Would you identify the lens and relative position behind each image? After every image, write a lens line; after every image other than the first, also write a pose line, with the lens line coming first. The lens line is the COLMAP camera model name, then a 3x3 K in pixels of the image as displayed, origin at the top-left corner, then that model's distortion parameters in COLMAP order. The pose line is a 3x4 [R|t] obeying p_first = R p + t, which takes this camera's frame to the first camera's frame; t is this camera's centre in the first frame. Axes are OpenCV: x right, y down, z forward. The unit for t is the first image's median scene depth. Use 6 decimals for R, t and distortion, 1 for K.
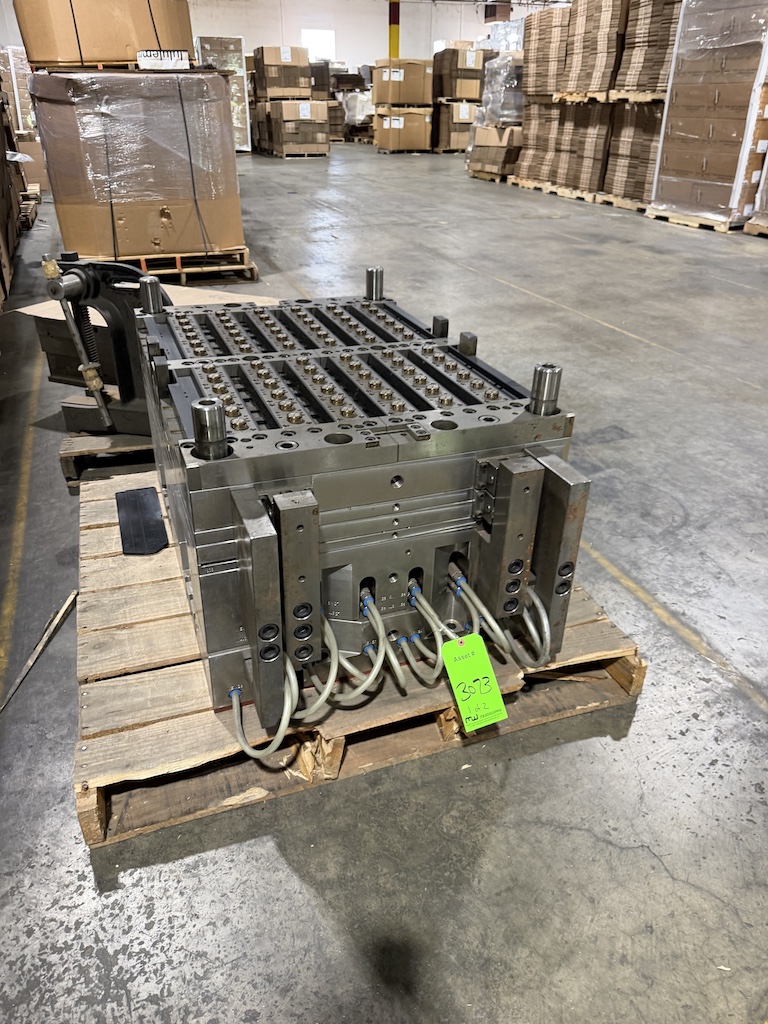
lens RADIAL K [[726.0, 0, 385.9], [0, 726.0, 506.2], [0, 0, 1]] dist [0.025391, -0.034160]
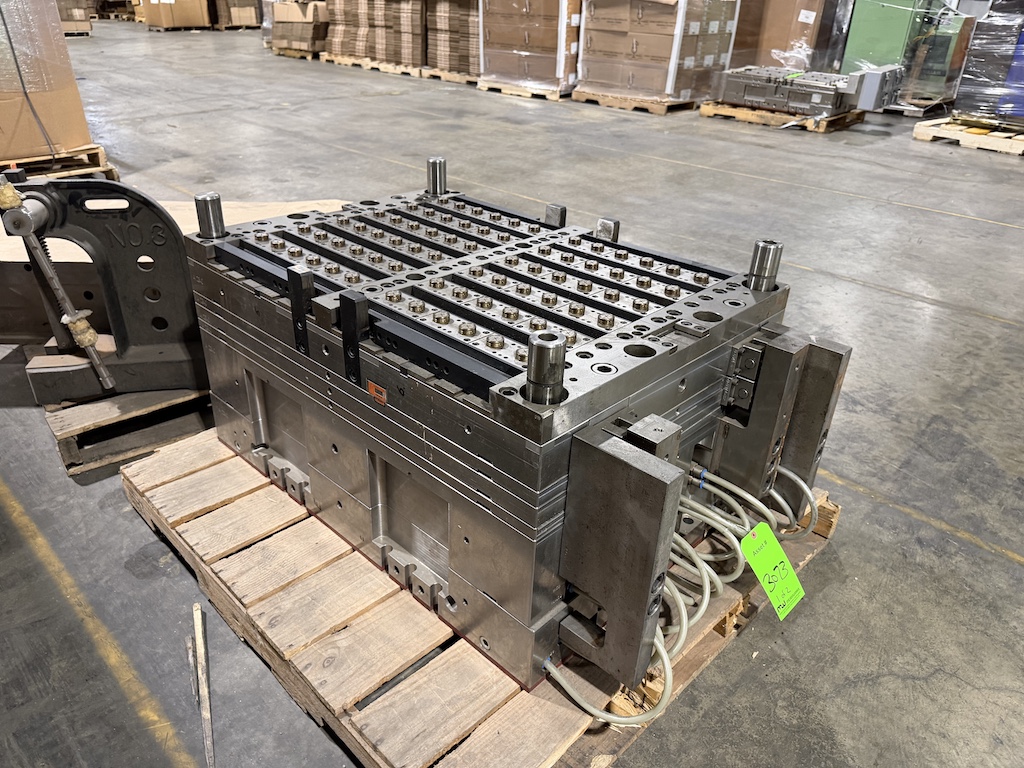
lens RADIAL K [[726.0, 0, 510.7], [0, 726.0, 390.9], [0, 0, 1]] dist [0.025391, -0.034160]
pose [[0.906091, -0.198527, 0.373612, -0.083806], [0.194580, 0.979678, 0.048674, -0.017913], [-0.375683, 0.028594, 0.926307, 0.034295]]
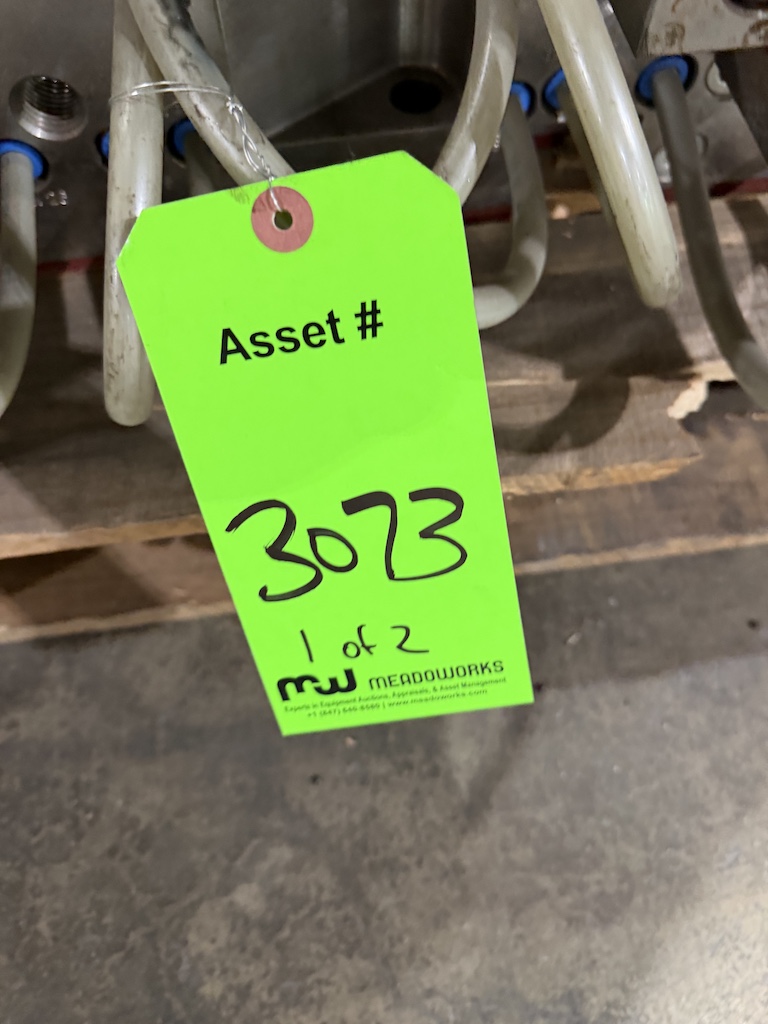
lens RADIAL K [[761.6, 0, 382.8], [0, 761.6, 510.8], [0, 0, 1]] dist [0.007036, 0.001434]
pose [[0.976542, 0.184708, -0.110675, 0.023226], [-0.079664, 0.787427, 0.611238, 0.023731], [0.200049, -0.588083, 0.783670, 0.141523]]
